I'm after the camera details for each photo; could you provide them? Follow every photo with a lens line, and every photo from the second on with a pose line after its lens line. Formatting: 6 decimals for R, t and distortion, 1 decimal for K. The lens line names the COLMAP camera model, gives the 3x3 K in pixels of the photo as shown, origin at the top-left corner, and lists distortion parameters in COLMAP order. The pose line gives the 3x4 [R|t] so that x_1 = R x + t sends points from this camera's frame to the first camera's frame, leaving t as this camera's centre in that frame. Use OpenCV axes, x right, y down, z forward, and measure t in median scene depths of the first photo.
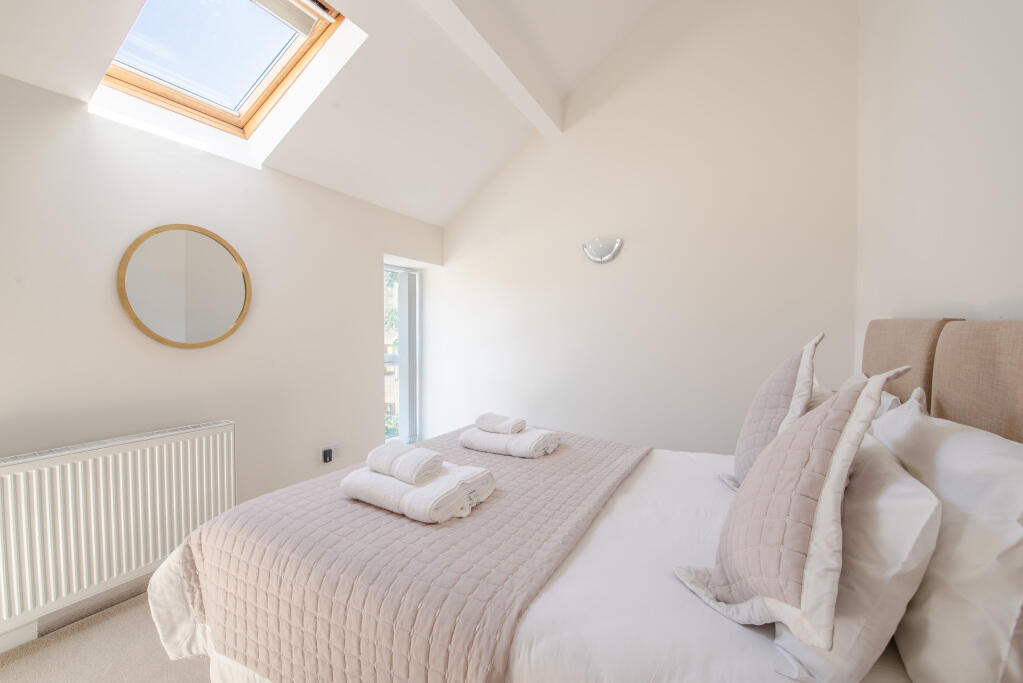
lens RADIAL K [[441.7, 0, 511.5], [0, 441.7, 341.5], [0, 0, 1]] dist [-0.004706, -0.007871]
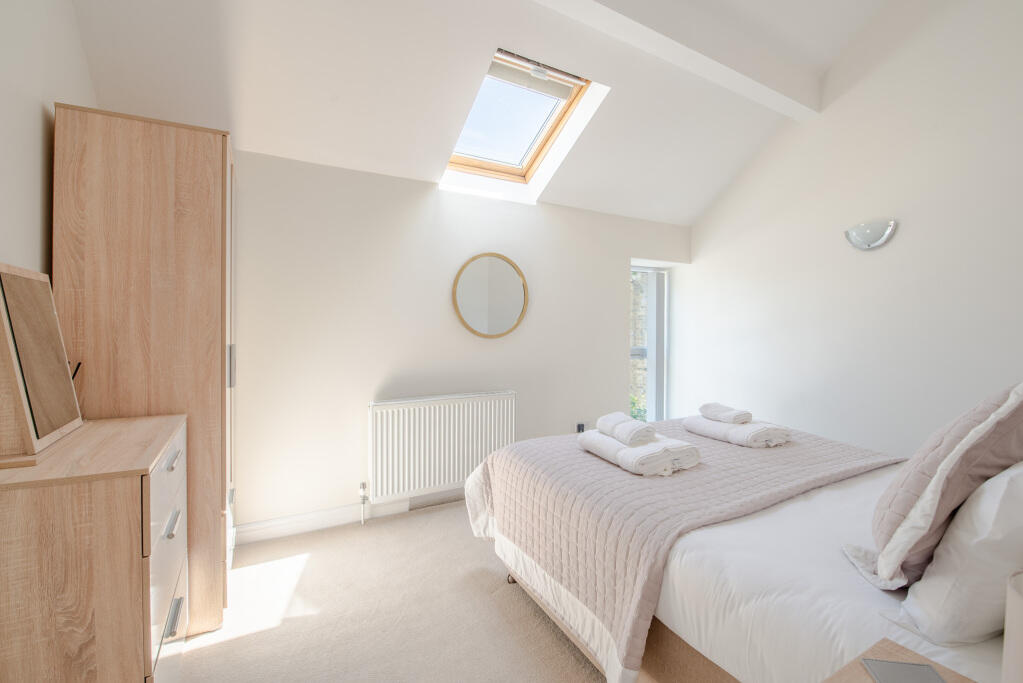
lens RADIAL K [[453.1, 0, 512.3], [0, 453.1, 326.0], [0, 0, 1]] dist [0.000265, -0.000003]
pose [[0.834367, 0.003819, -0.551197, 0.225206], [-0.017234, 0.999668, -0.019161, 0.005678], [0.550940, 0.025486, 0.834155, -0.304068]]
